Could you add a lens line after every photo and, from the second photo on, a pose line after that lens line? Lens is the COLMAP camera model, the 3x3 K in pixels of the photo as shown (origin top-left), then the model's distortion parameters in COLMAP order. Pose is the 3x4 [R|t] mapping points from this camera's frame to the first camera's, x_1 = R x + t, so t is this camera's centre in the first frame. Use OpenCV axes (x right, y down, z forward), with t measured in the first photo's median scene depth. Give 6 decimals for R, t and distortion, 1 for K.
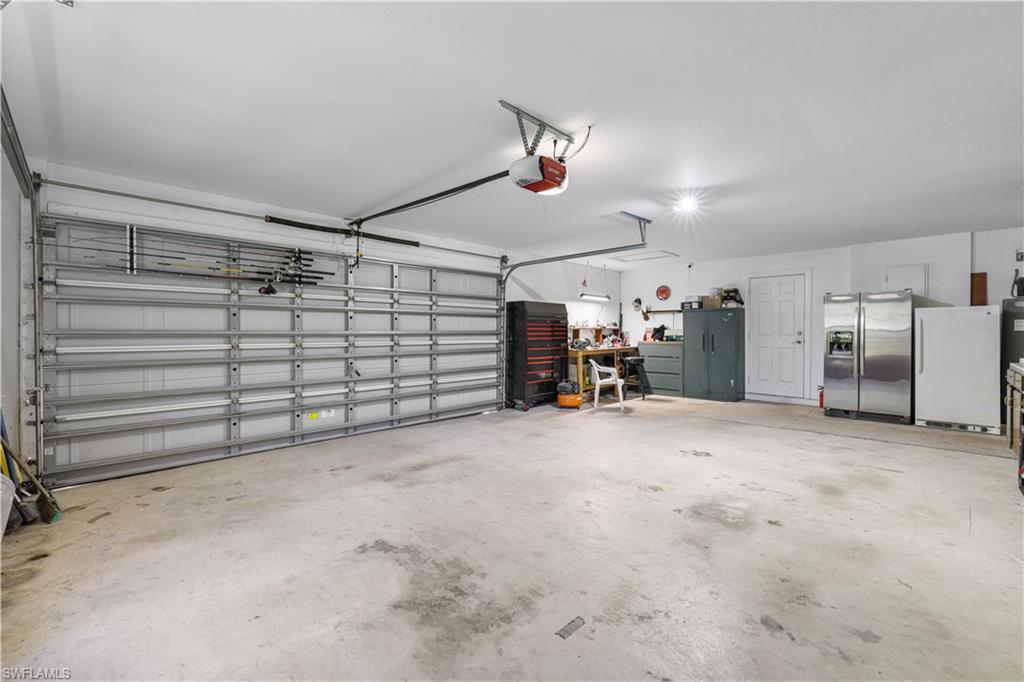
lens RADIAL K [[429.8, 0, 512.9], [0, 429.8, 336.0], [0, 0, 1]] dist [0.001024, -0.000716]
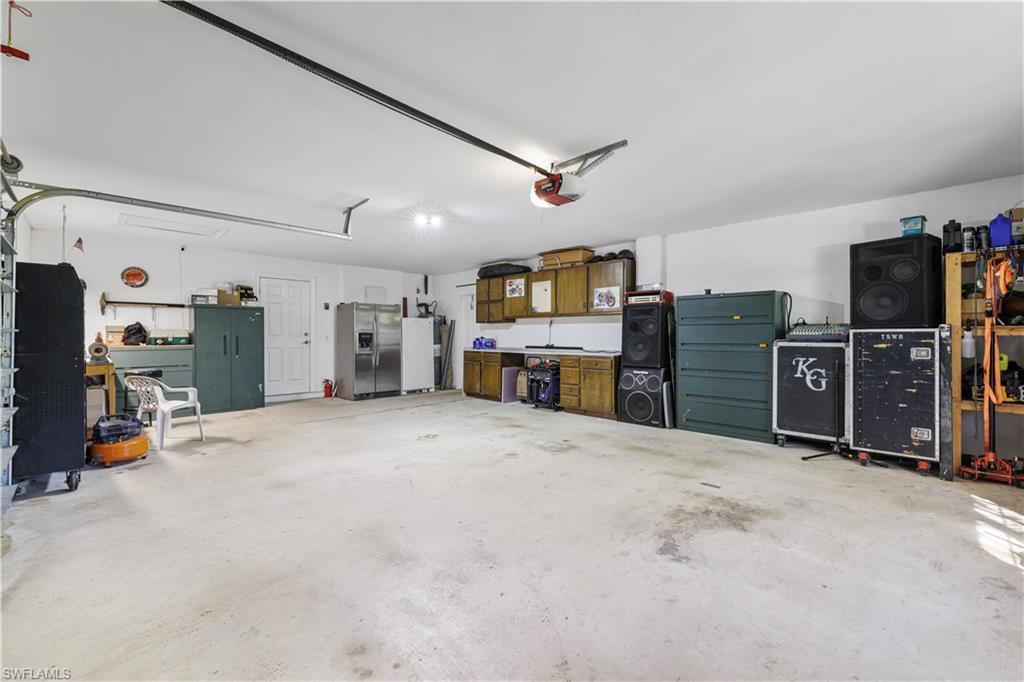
lens RADIAL K [[429.8, 0, 512.9], [0, 429.8, 336.4], [0, 0, 1]] dist [0.001024, -0.000716]
pose [[-0.002144, -0.001767, 0.999996, -1.149392], [0.008733, 0.999960, 0.001785, 0.003699], [-0.999960, 0.008737, -0.002128, 1.219254]]
